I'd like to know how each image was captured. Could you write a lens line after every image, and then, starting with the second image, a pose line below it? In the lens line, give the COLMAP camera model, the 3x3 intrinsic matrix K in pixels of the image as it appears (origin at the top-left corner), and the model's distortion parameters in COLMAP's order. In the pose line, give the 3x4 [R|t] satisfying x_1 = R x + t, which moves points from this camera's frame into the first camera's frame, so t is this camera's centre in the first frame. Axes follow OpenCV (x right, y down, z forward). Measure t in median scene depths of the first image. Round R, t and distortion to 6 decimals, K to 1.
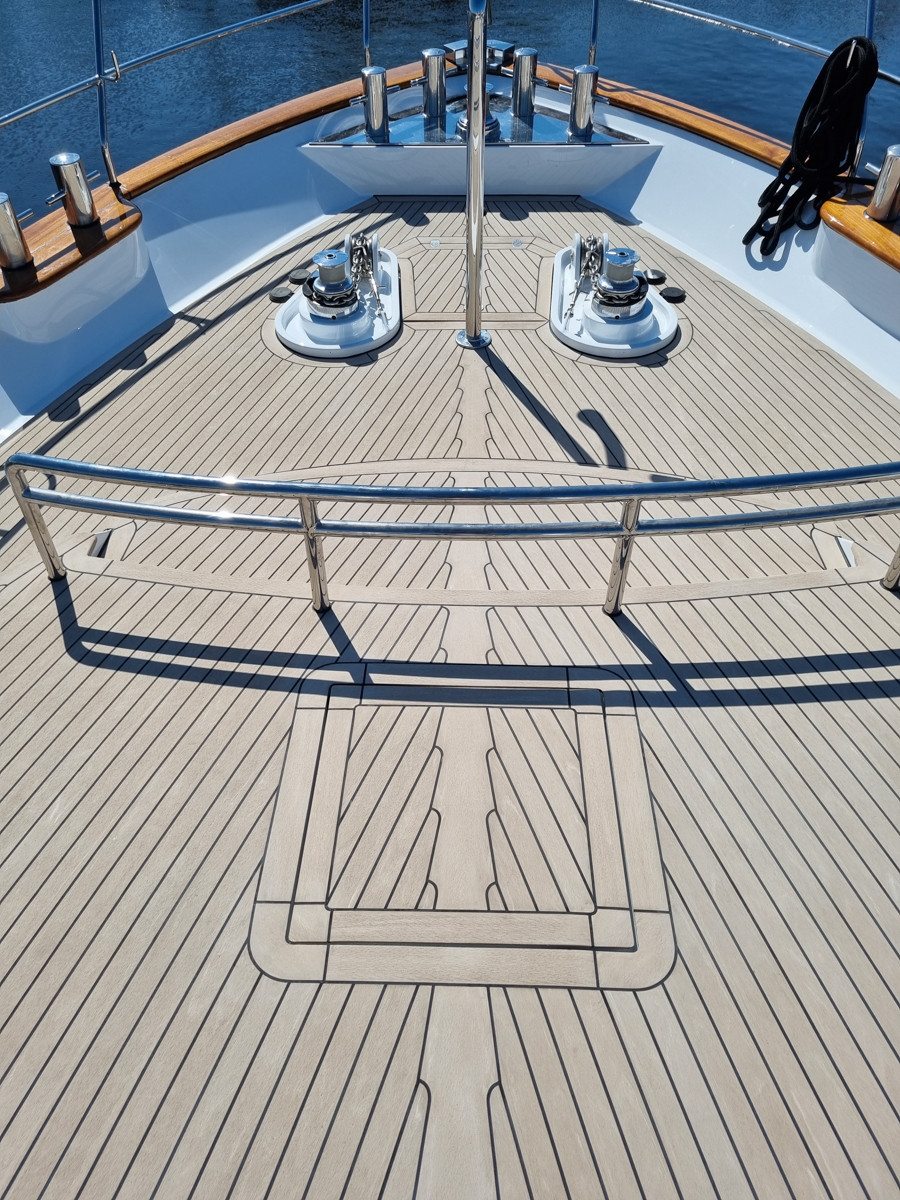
lens RADIAL K [[891.3, 0, 450.0], [0, 891.3, 600.0], [0, 0, 1]] dist [0.052855, -0.050603]
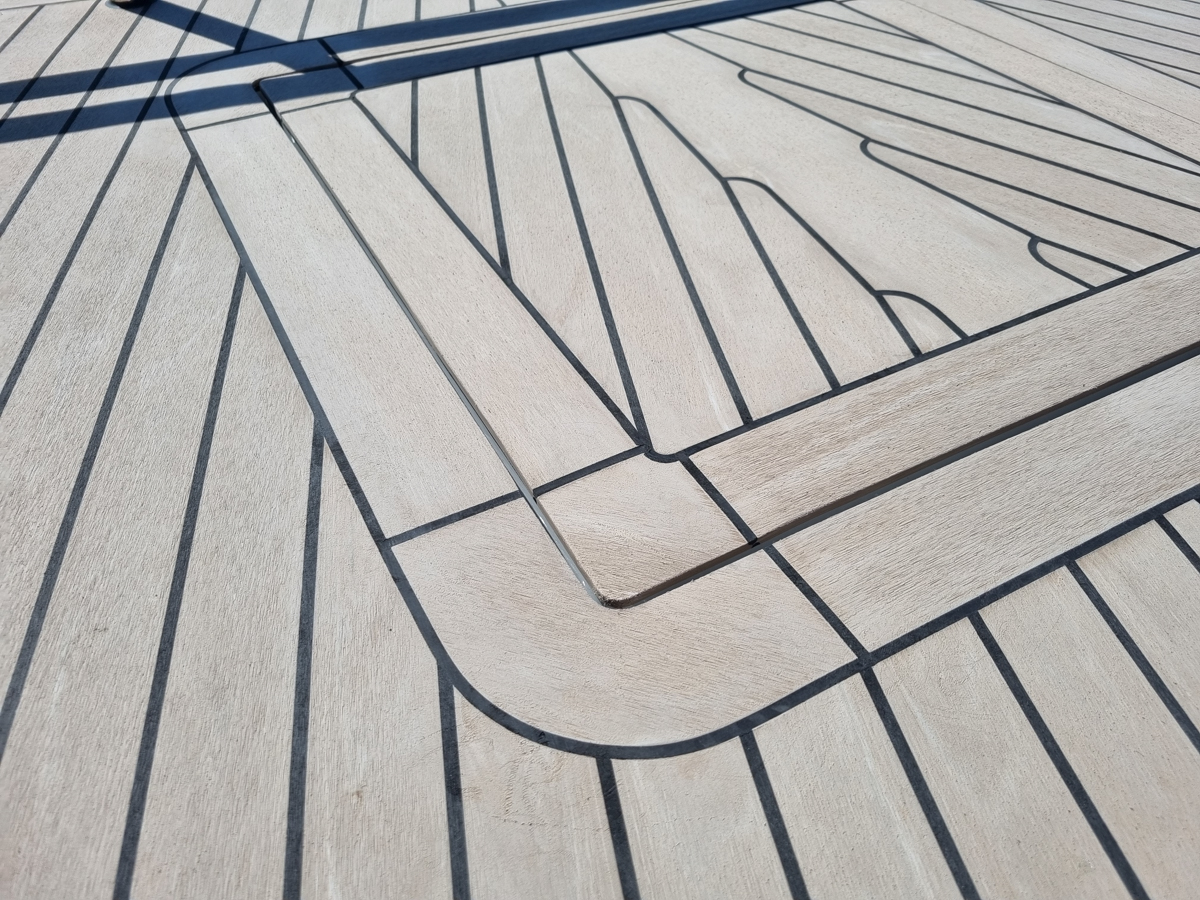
lens RADIAL K [[891.3, 0, 585.9], [0, 891.3, 446.3], [0, 0, 1]] dist [0.052855, -0.050603]
pose [[0.862779, -0.321957, 0.389815, -0.236429], [0.324648, 0.943865, 0.061014, 0.292653], [-0.387576, 0.073911, 0.918870, 0.708455]]
